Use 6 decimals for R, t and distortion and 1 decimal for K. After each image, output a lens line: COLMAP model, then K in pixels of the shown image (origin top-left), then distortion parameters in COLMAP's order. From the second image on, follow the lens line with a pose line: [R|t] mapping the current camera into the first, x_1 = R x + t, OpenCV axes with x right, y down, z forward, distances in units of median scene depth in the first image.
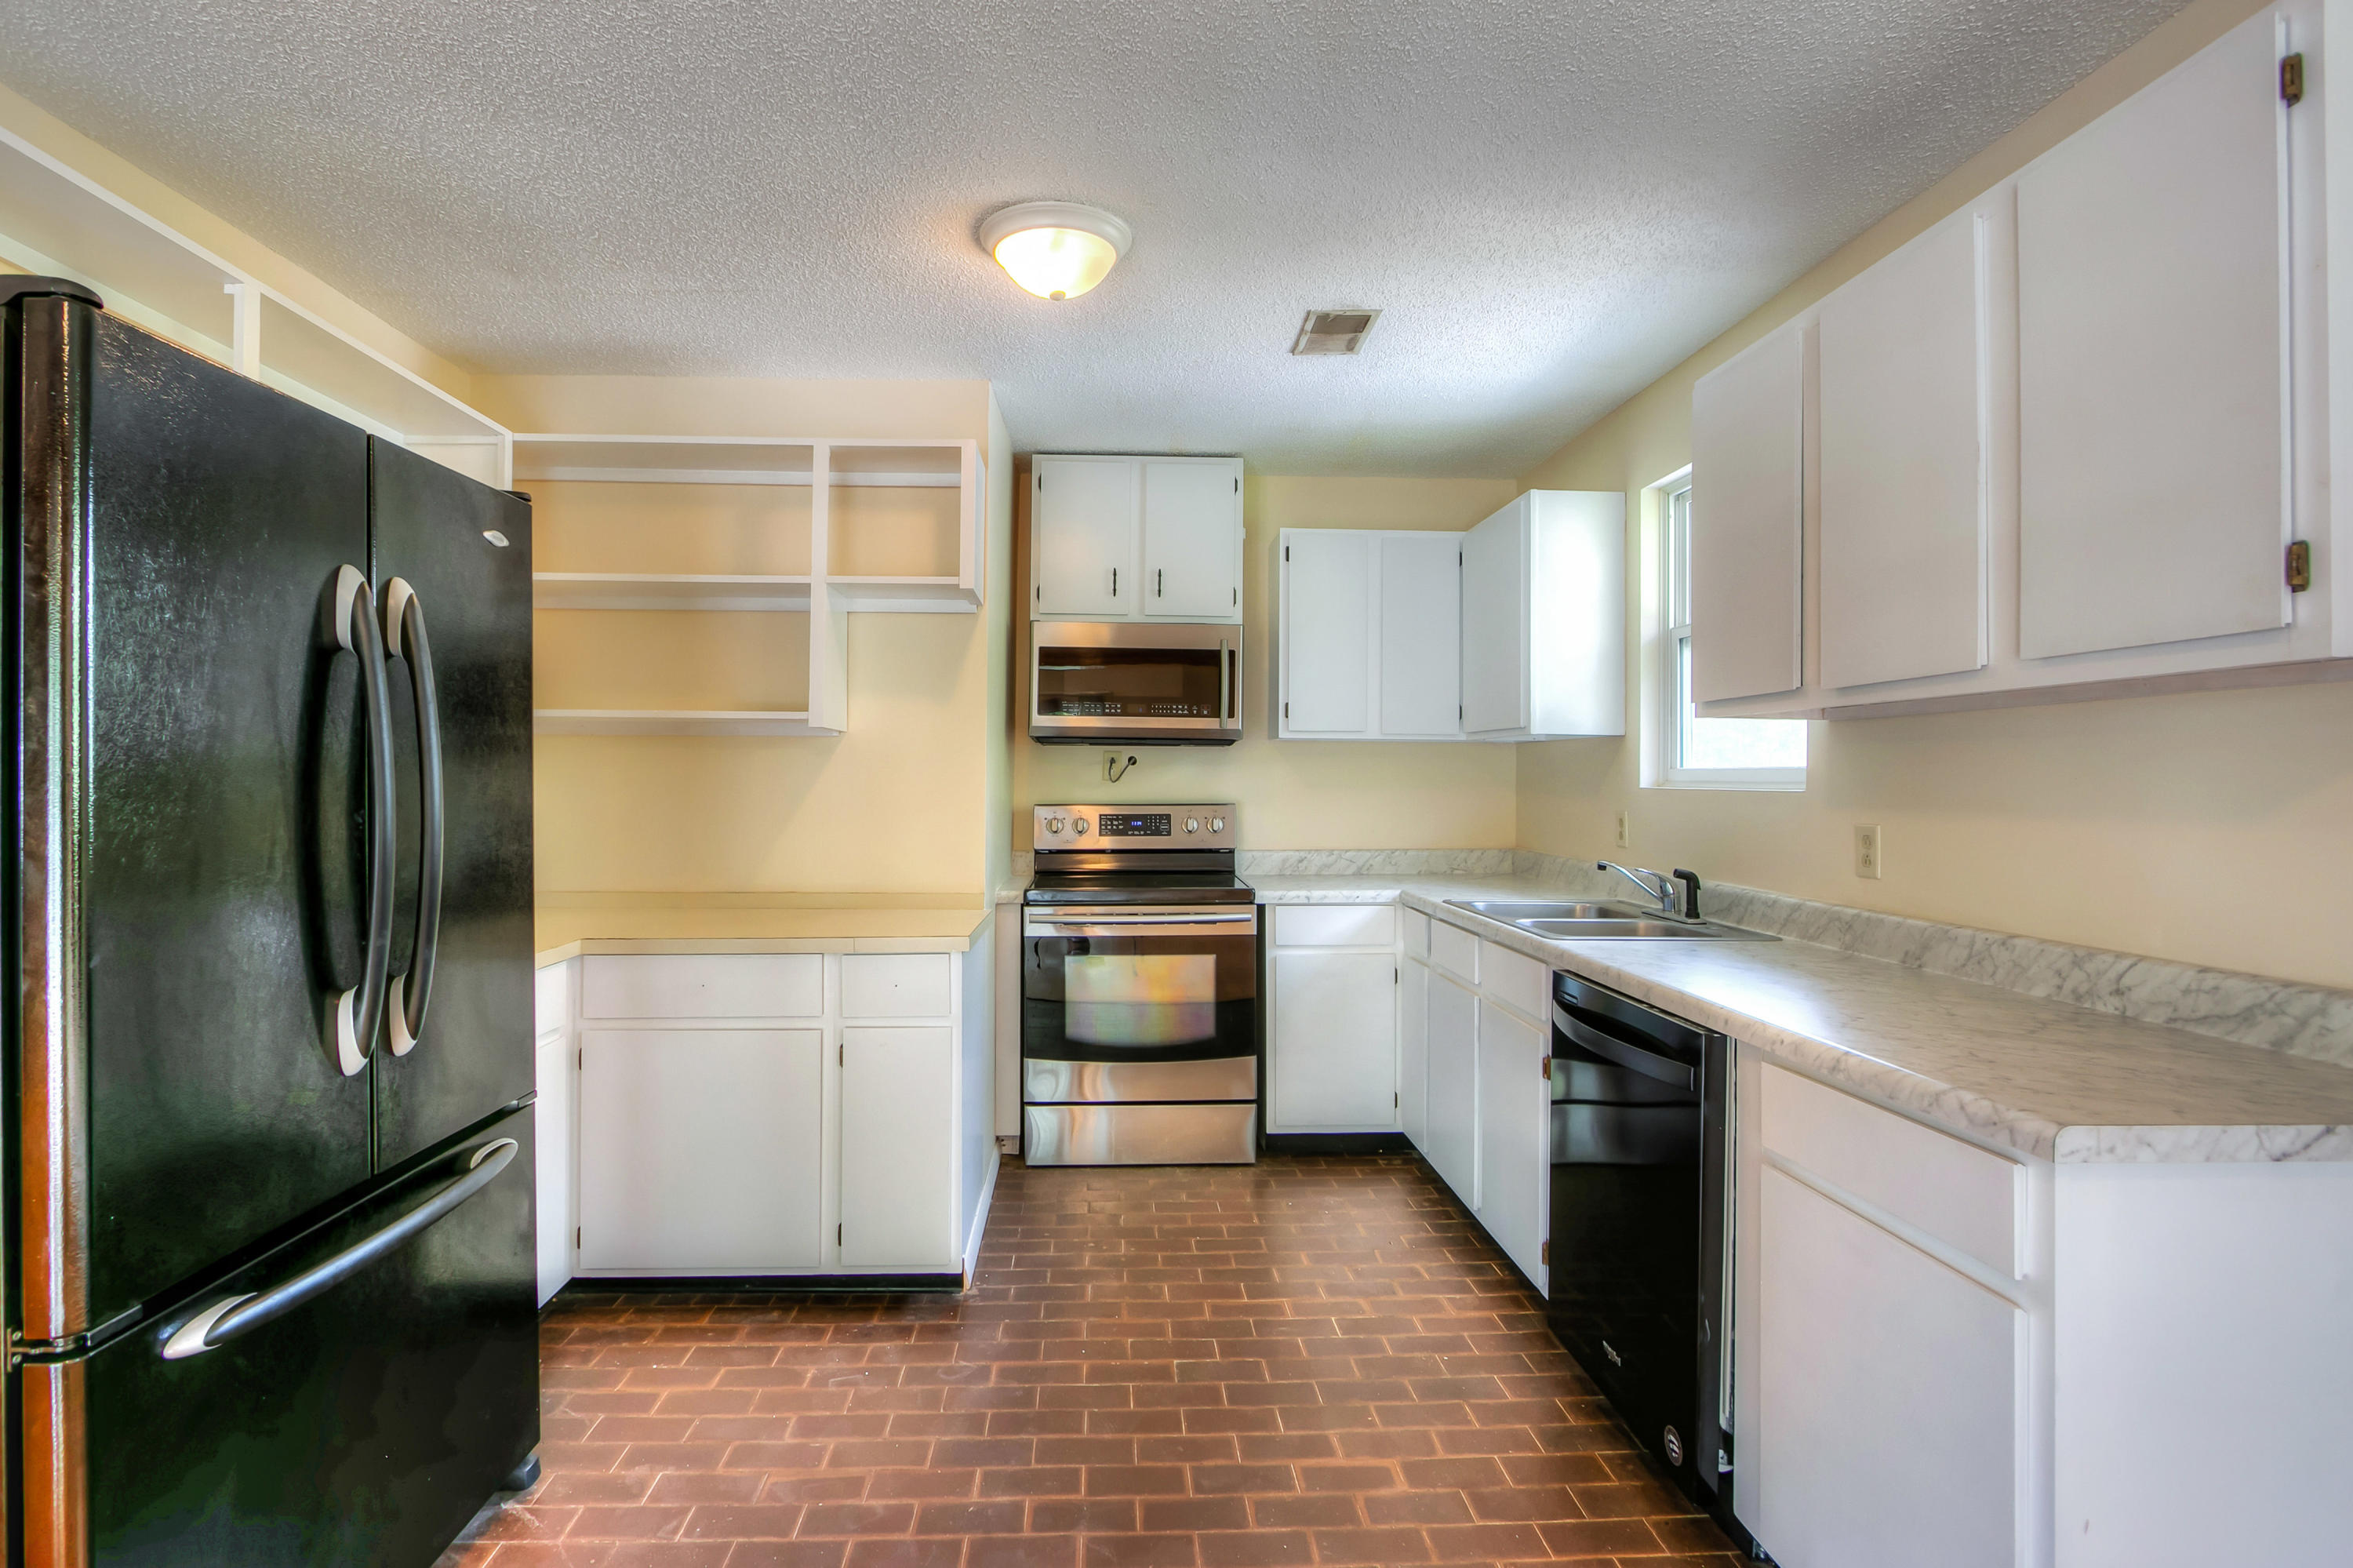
lens RADIAL K [[1116.1, 0, 1145.1], [0, 1116.1, 764.0], [0, 0, 1]] dist [-0.011159, 0.000199]
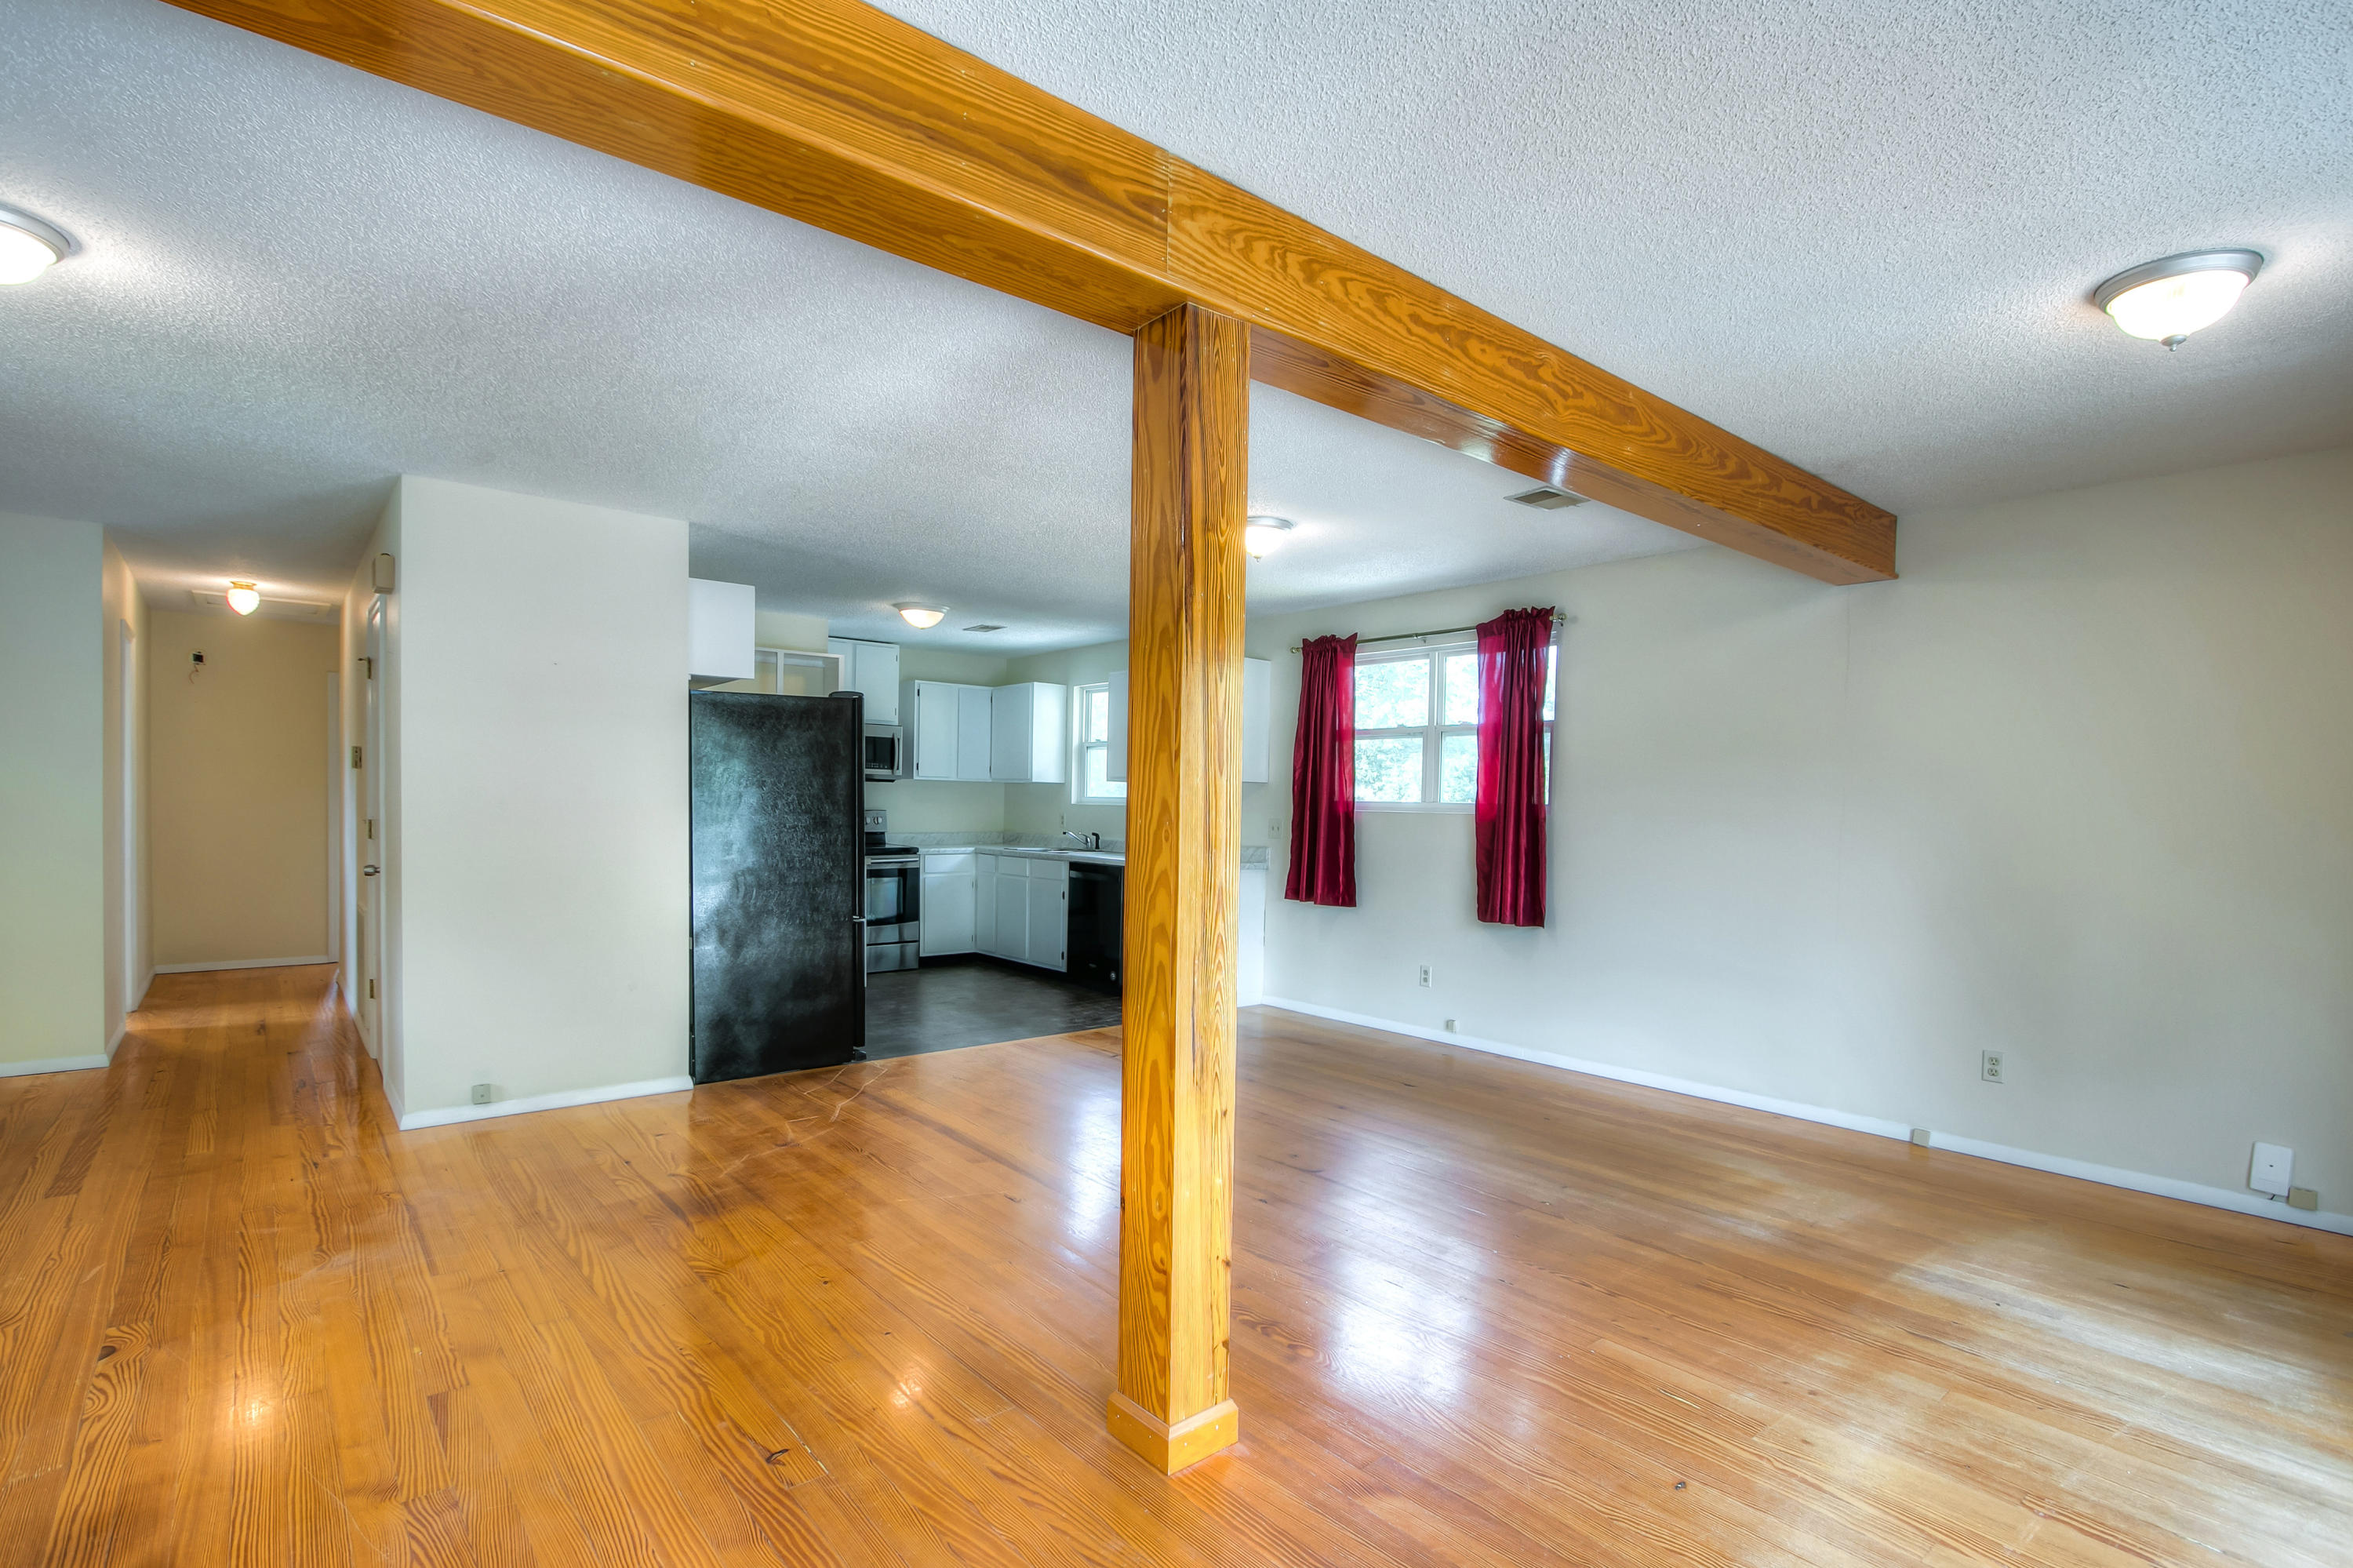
lens RADIAL K [[1119.3, 0, 1177.5], [0, 1119.3, 834.7], [0, 0, 1]] dist [-0.012944, -0.000015]
pose [[0.794173, -0.010837, 0.607595, -0.892388], [-0.018597, 0.998939, 0.042125, -0.019484], [-0.607407, -0.044754, 0.793129, -1.149313]]
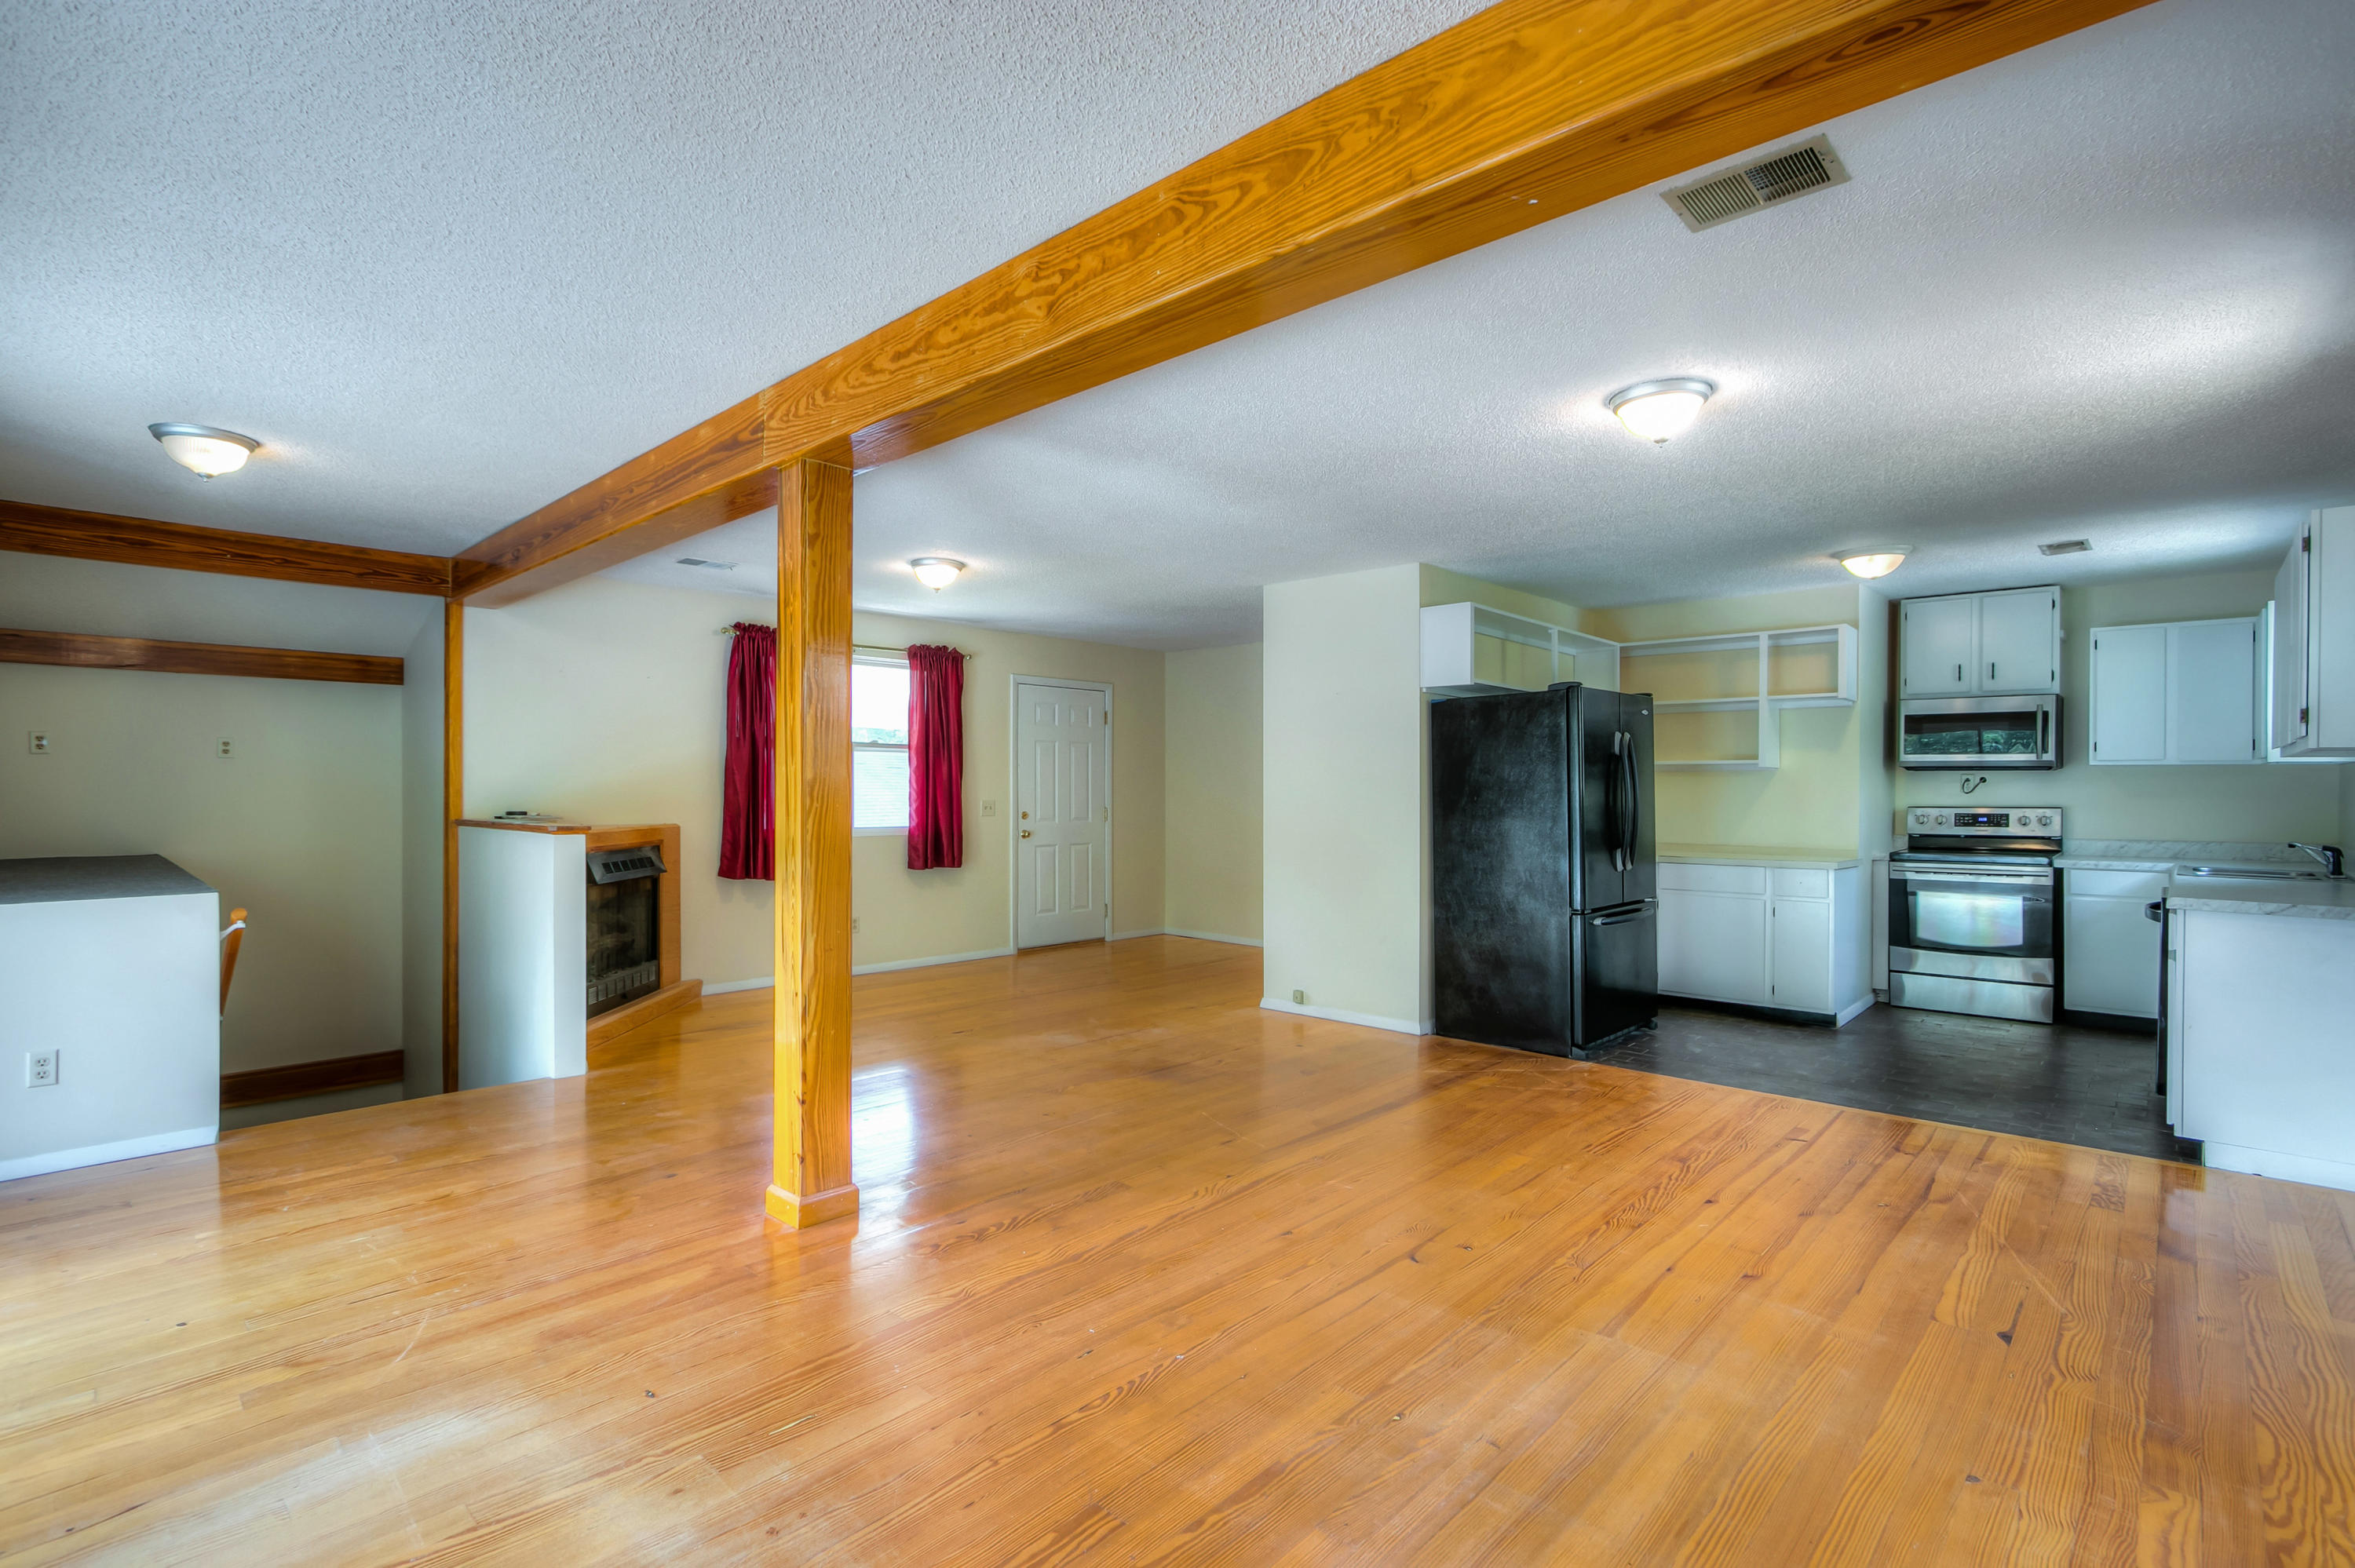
lens RADIAL K [[1084.9, 0, 1174.7], [0, 1084.9, 793.5], [0, 0, 1]] dist [-0.014776, 0.000251]
pose [[0.700322, 0.000196, -0.713827, 0.336319], [0.008196, 0.999932, 0.008315, -0.007319], [0.713780, -0.011673, 0.700273, -1.076116]]
